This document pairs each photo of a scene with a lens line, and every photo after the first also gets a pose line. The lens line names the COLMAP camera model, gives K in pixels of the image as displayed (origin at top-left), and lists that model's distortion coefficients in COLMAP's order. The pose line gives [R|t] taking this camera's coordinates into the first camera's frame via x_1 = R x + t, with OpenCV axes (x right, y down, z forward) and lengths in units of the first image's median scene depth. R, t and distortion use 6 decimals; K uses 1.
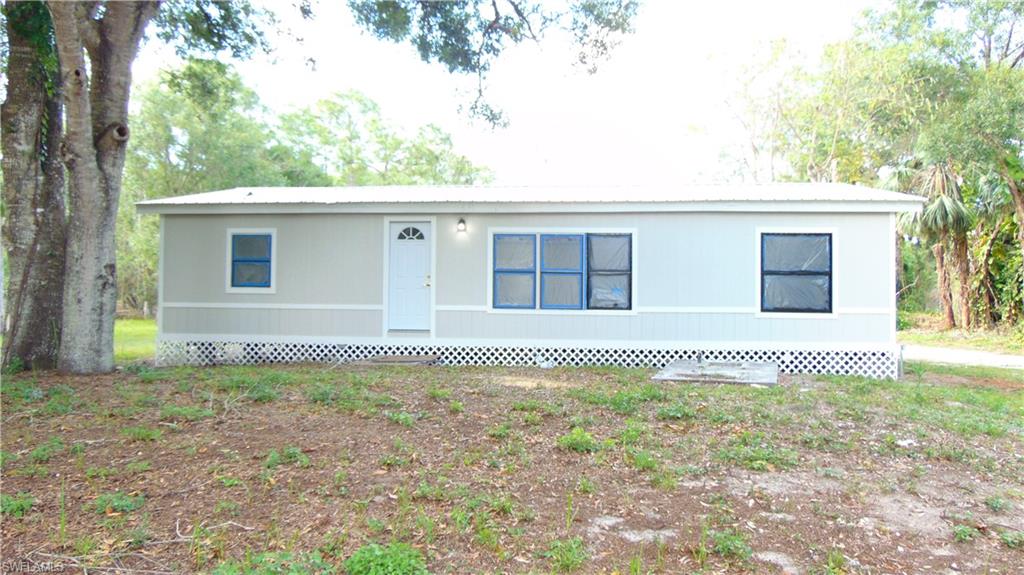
lens RADIAL K [[758.4, 0, 515.1], [0, 758.4, 285.8], [0, 0, 1]] dist [-0.032004, 0.052935]
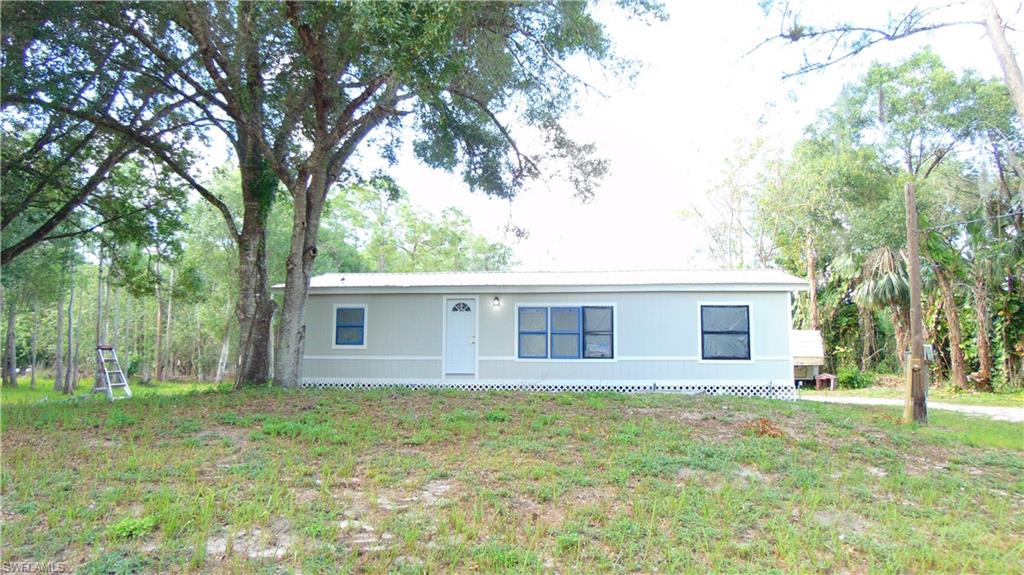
lens RADIAL K [[758.4, 0, 512.7], [0, 758.4, 289.2], [0, 0, 1]] dist [-0.032004, 0.052935]
pose [[0.999770, -0.005472, -0.020718, -0.009084], [0.003568, 0.995860, -0.090834, 0.029659], [0.021129, 0.090739, 0.995651, -0.454507]]
